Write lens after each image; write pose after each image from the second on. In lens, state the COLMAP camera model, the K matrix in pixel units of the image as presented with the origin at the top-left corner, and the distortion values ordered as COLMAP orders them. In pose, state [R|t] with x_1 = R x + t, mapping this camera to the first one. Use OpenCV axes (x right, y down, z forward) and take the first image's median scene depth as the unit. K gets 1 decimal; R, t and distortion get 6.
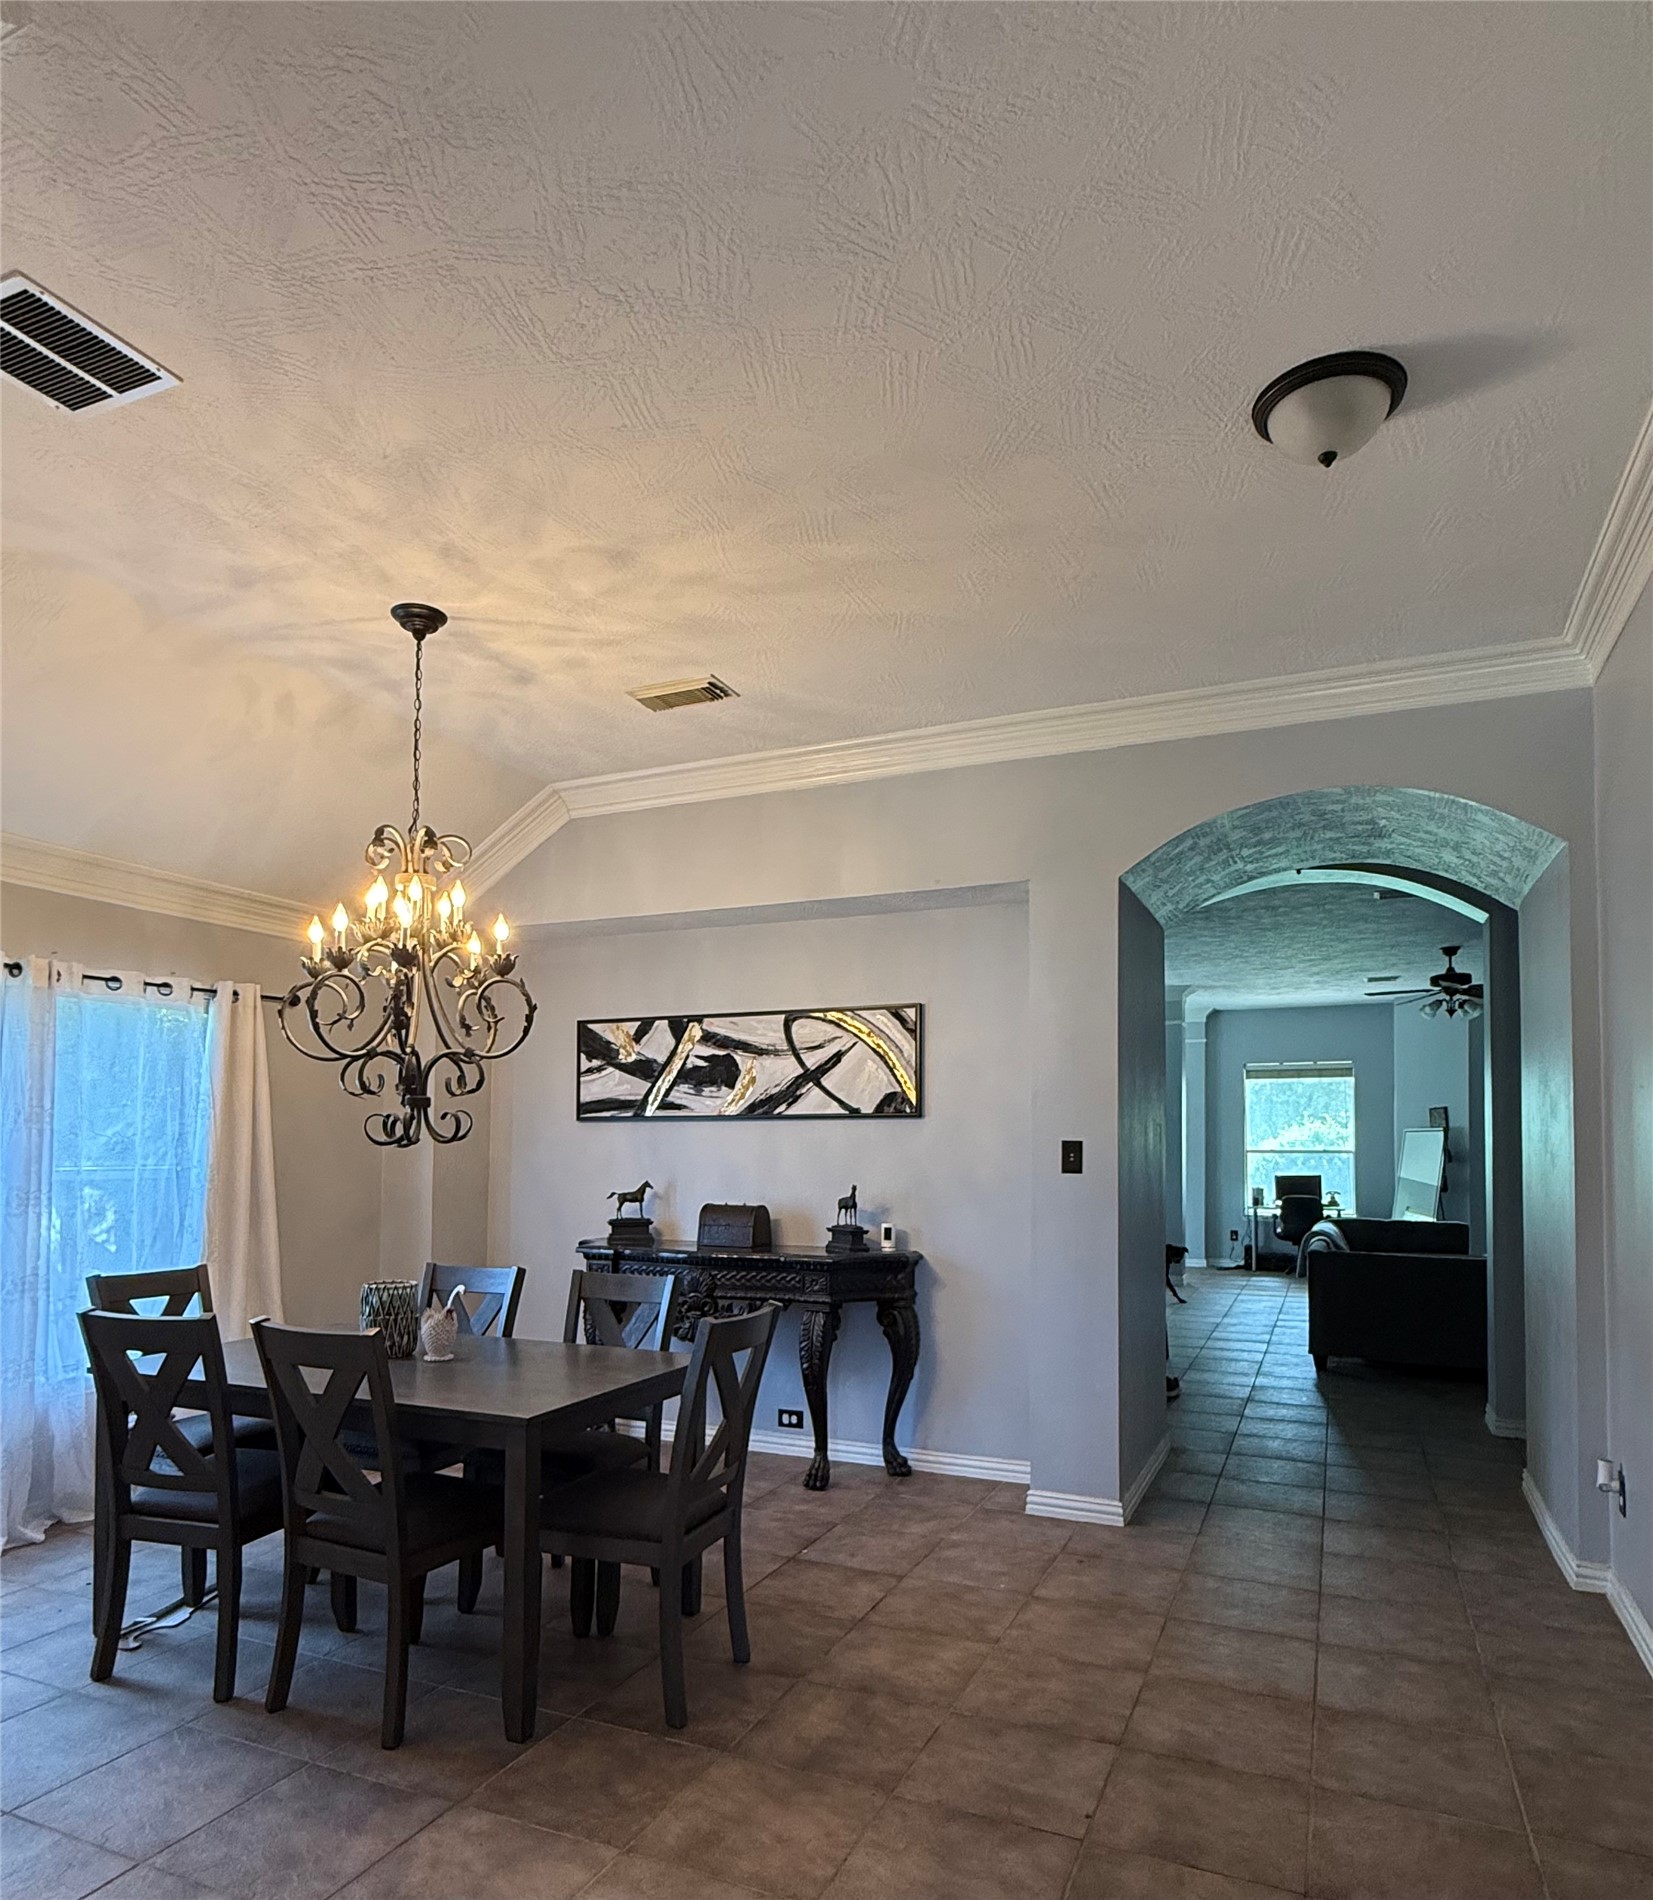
lens RADIAL K [[1172.3, 0, 830.1], [0, 1172.3, 947.2], [0, 0, 1]] dist [-0.003637, -0.000458]
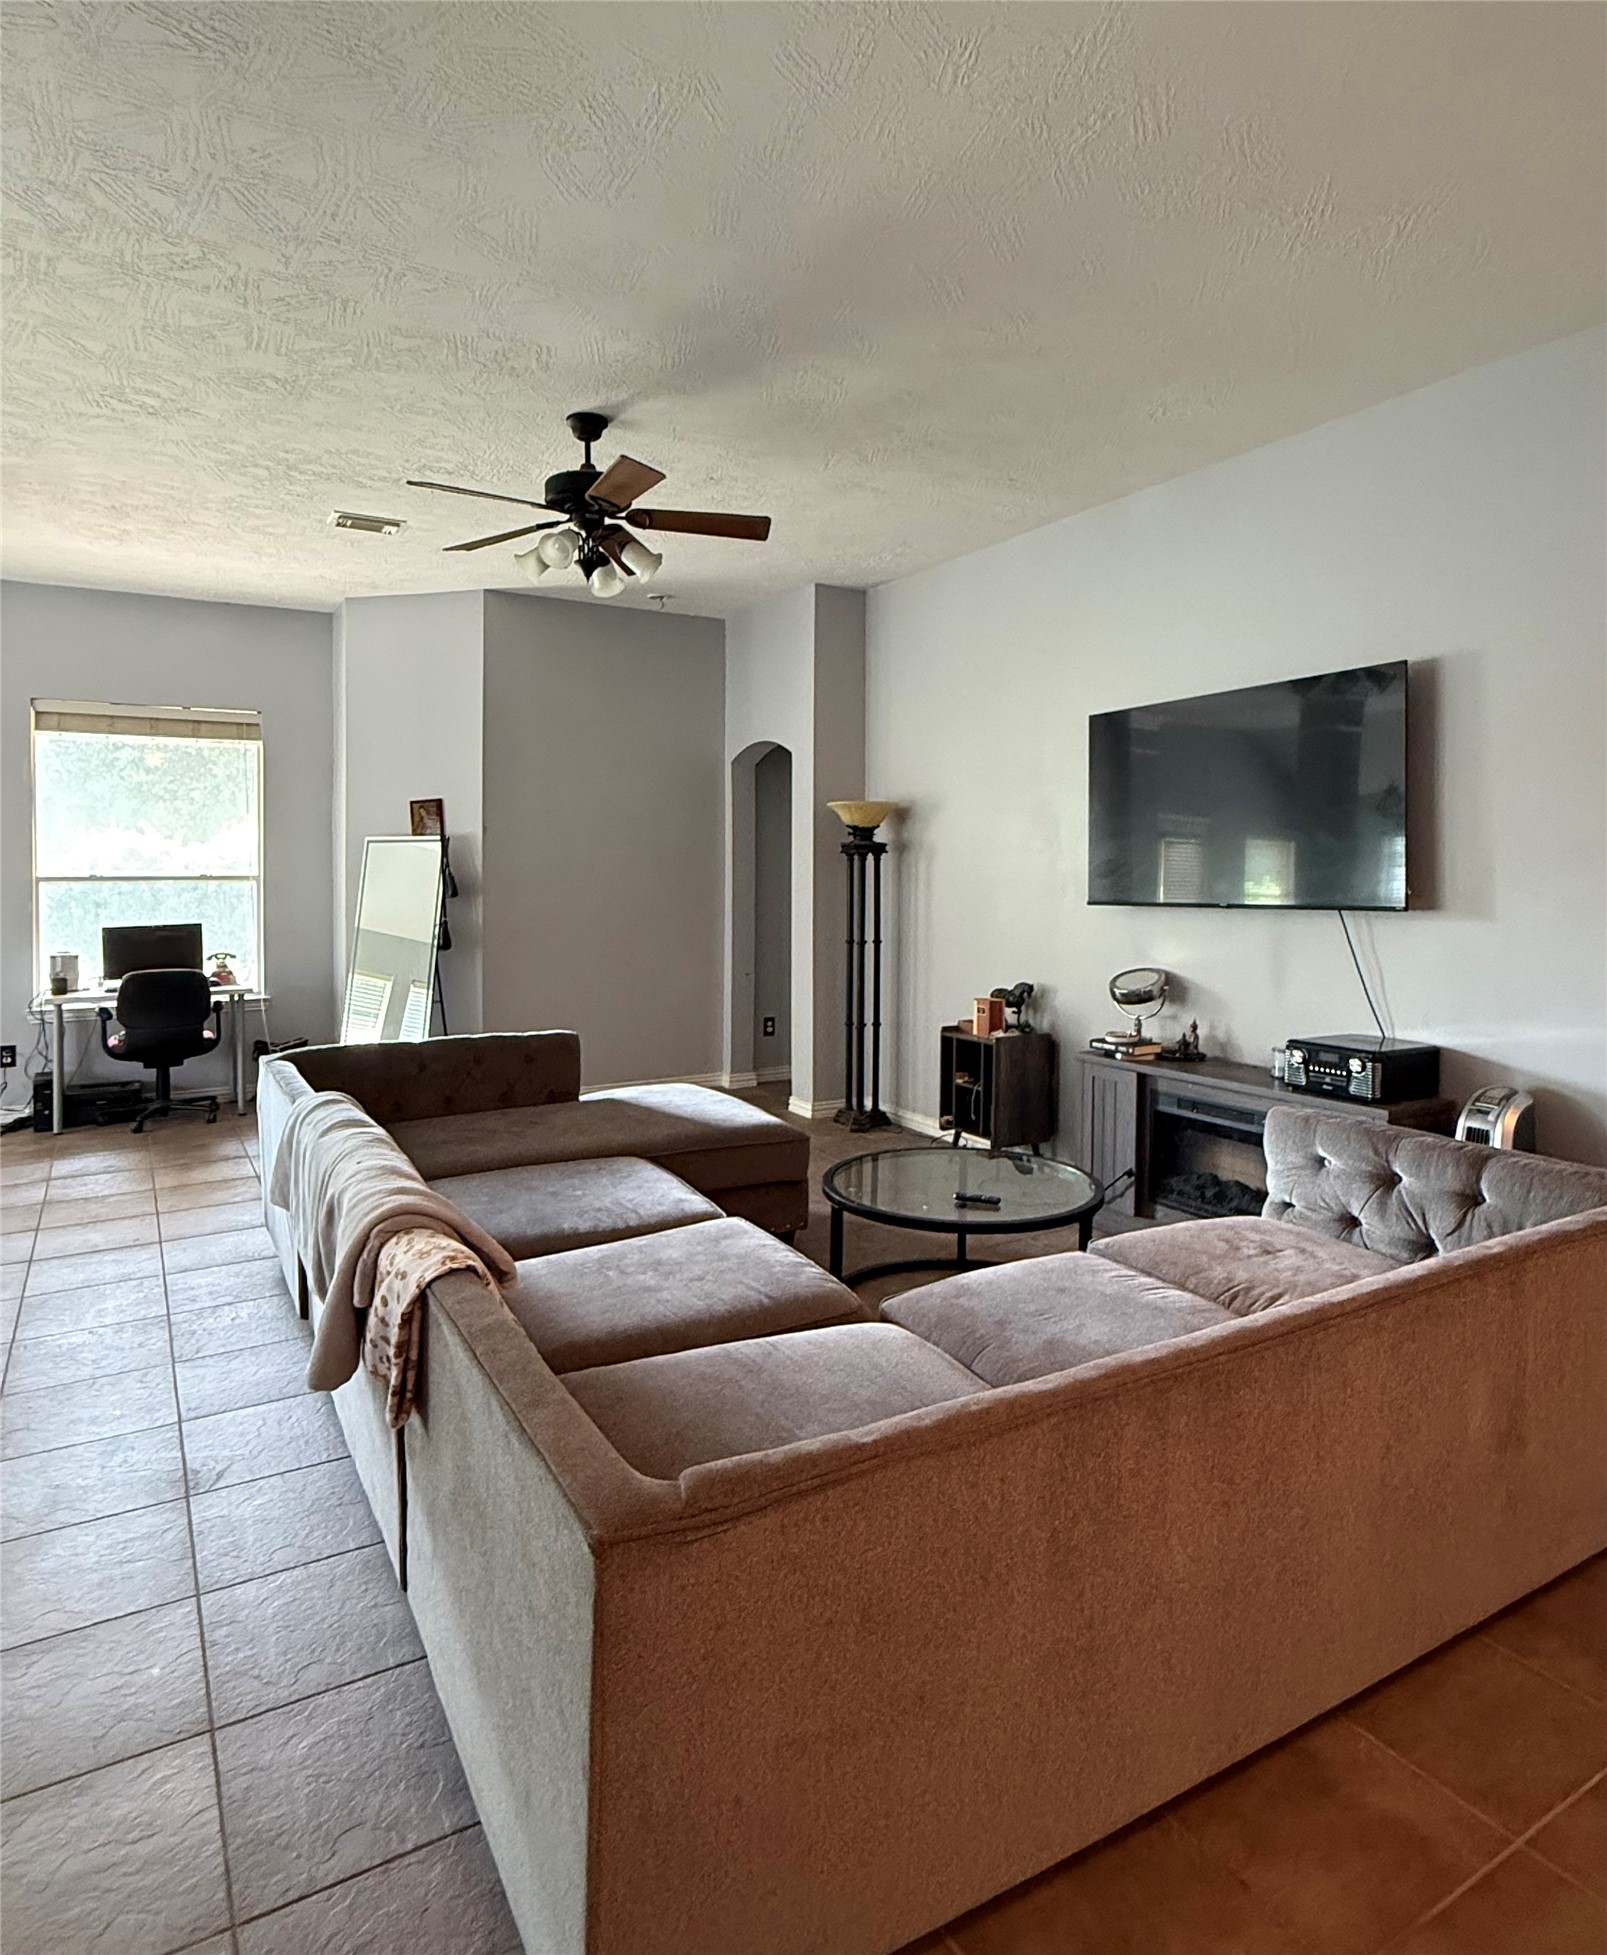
lens RADIAL K [[1118.3, 0, 808.1], [0, 1118.3, 974.5], [0, 0, 1]] dist [0.000458, -0.000887]
pose [[0.578938, -0.082566, 0.811181, 0.173249], [-0.136587, 0.970981, 0.196313, 0.083478], [-0.803850, -0.224450, 0.550860, 0.511796]]
